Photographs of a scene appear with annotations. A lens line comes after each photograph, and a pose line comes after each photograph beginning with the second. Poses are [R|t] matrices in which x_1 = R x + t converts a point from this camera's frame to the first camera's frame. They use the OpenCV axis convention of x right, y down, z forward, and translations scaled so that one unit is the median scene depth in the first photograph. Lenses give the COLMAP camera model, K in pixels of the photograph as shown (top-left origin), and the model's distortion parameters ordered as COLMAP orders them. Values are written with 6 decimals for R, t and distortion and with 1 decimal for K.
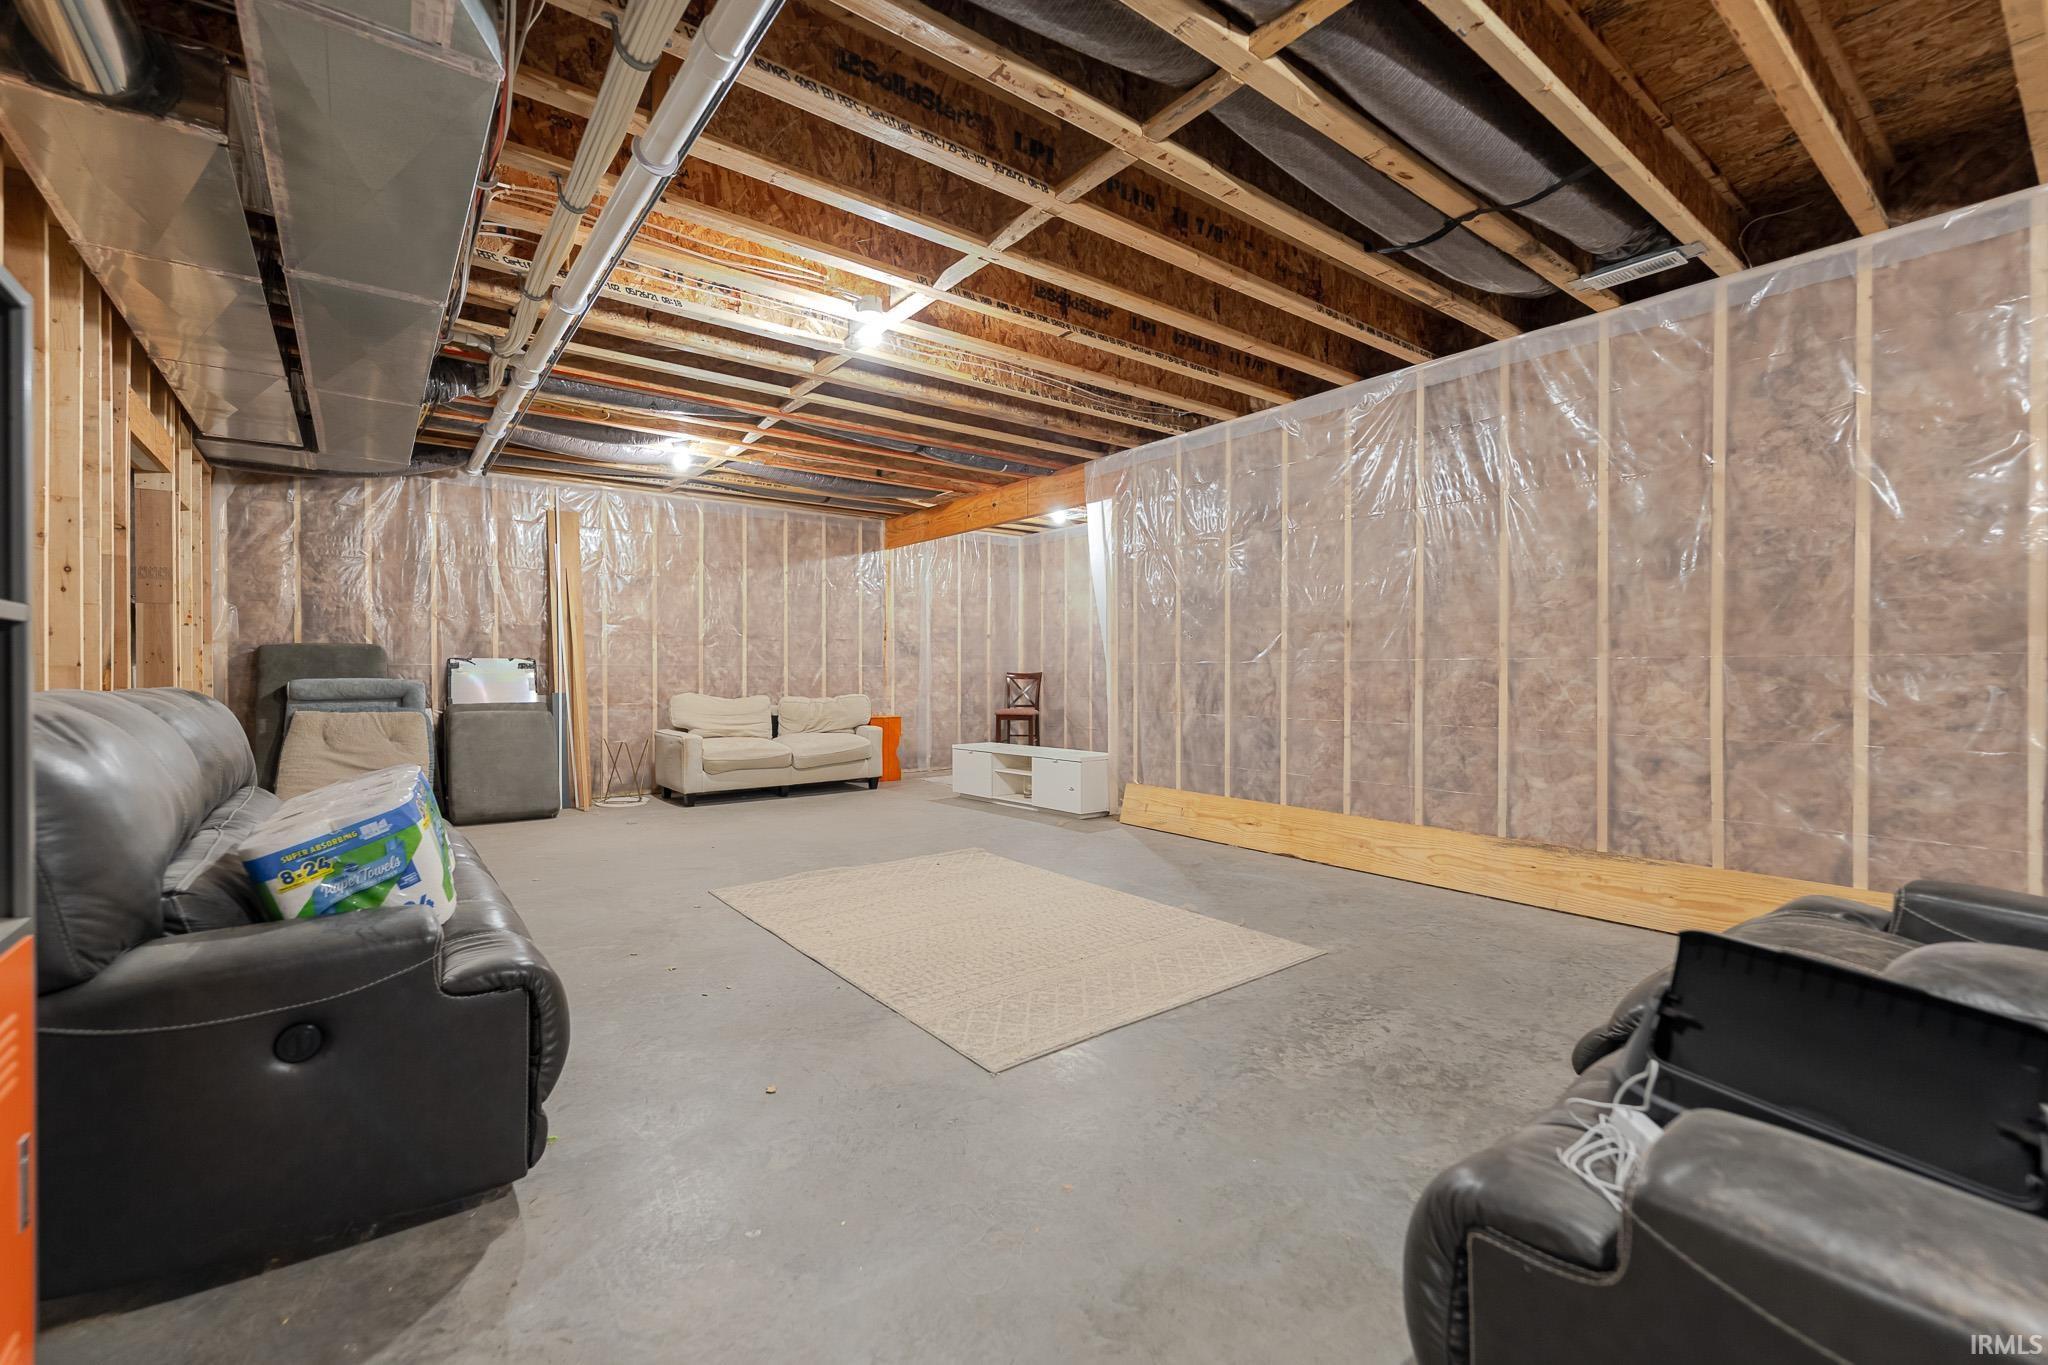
lens RADIAL K [[864.8, 0, 1005.5], [0, 864.8, 677.6], [0, 0, 1]] dist [-0.000999, 0.000038]
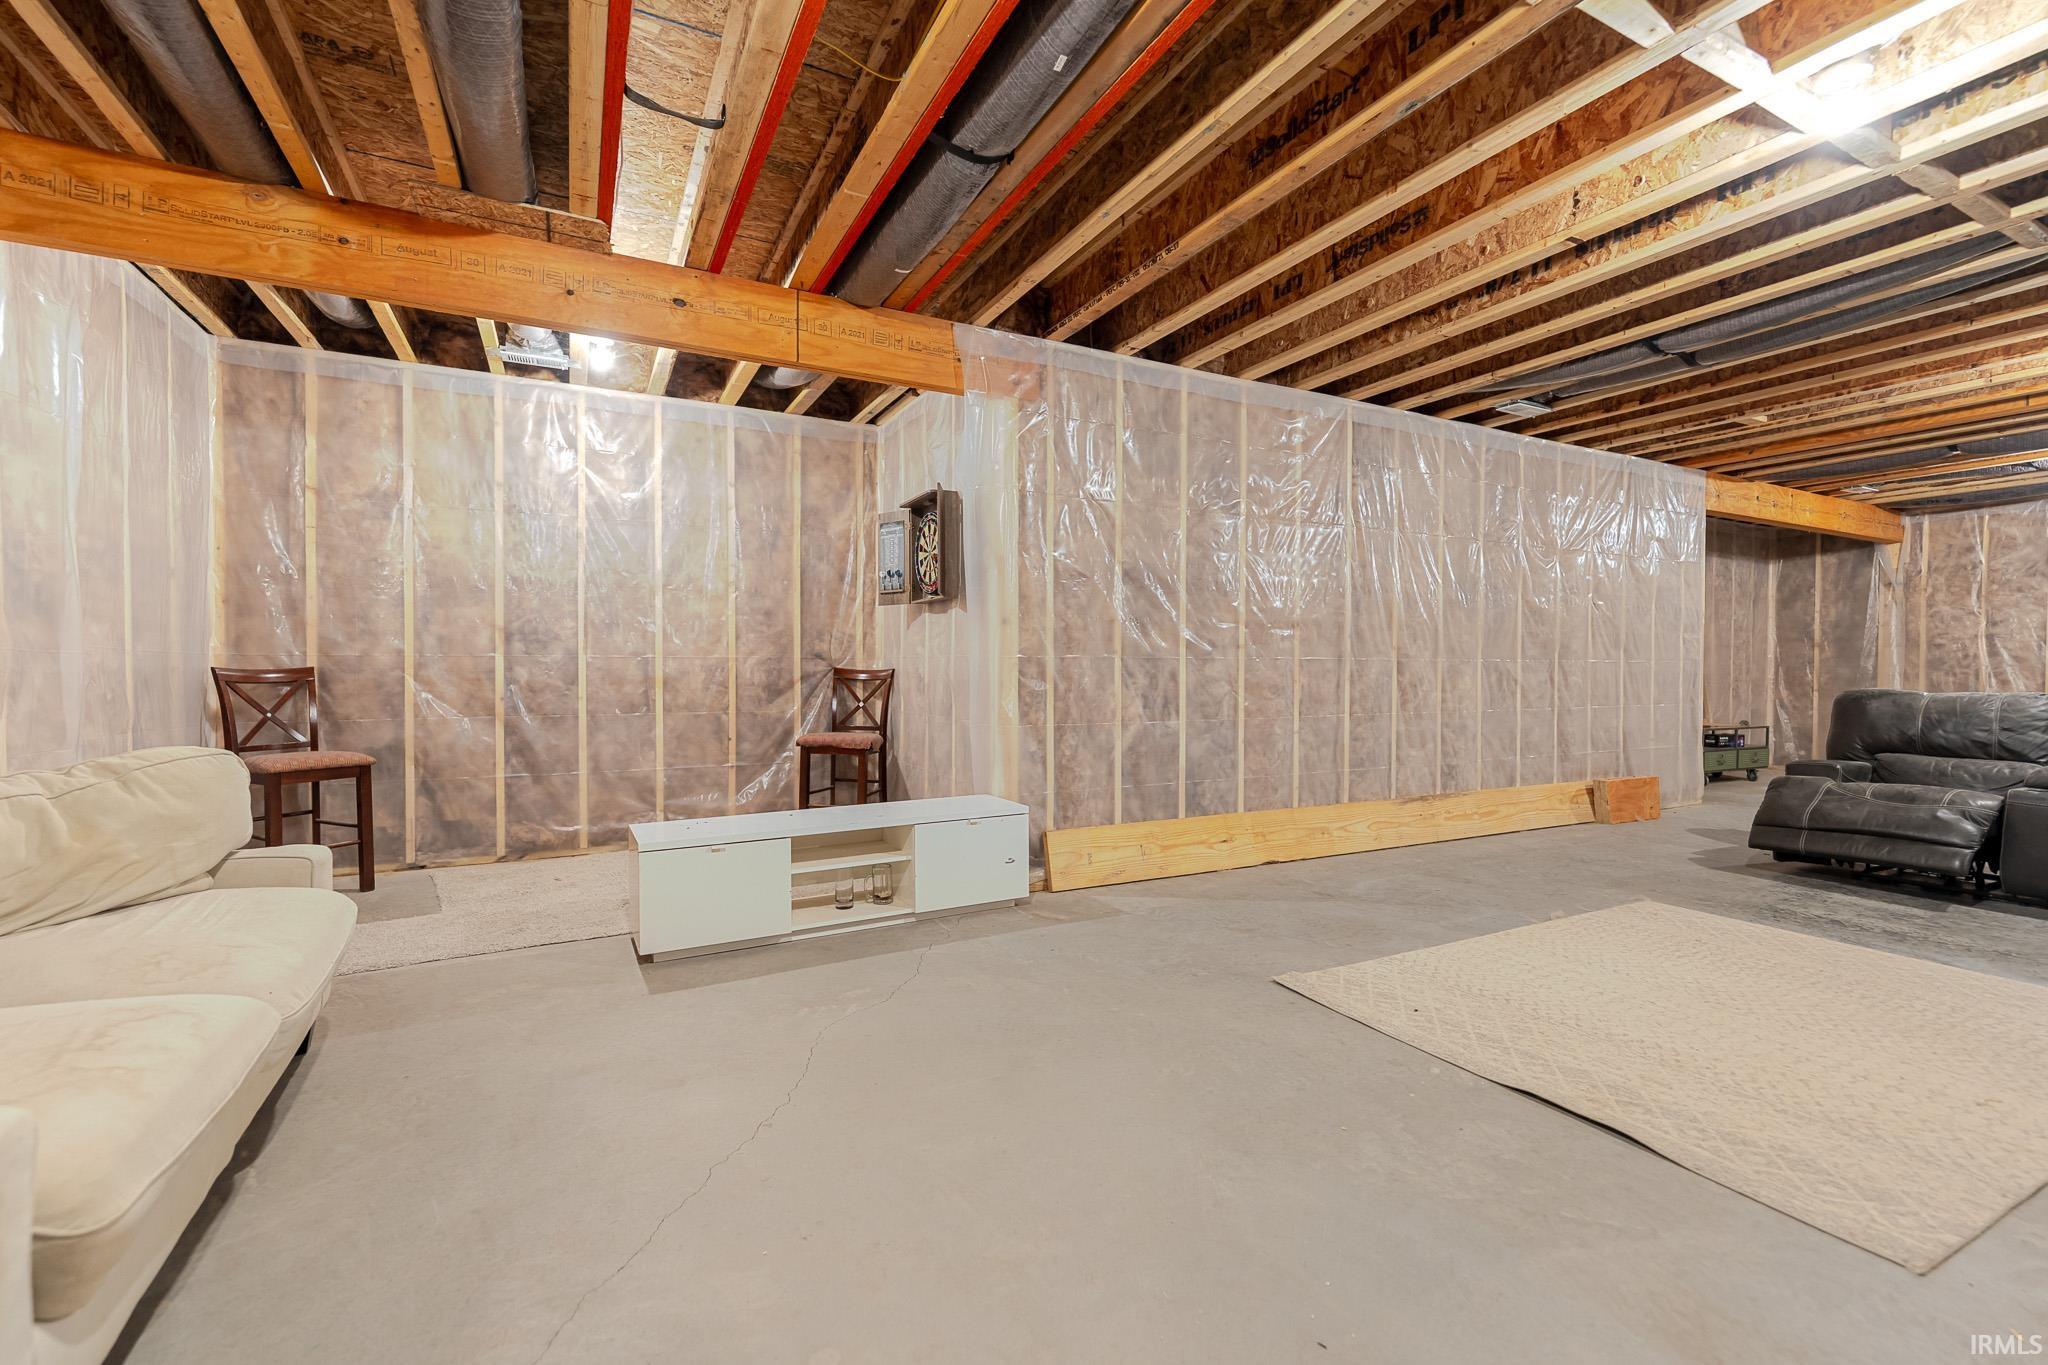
lens RADIAL K [[864.8, 0, 1005.5], [0, 864.8, 677.6], [0, 0, 1]] dist [-0.000999, 0.000038]
pose [[0.174644, -0.010180, 0.984579, -0.610206], [0.003530, 0.999947, 0.009713, -0.006909], [-0.984625, 0.001779, 0.174671, 1.046928]]
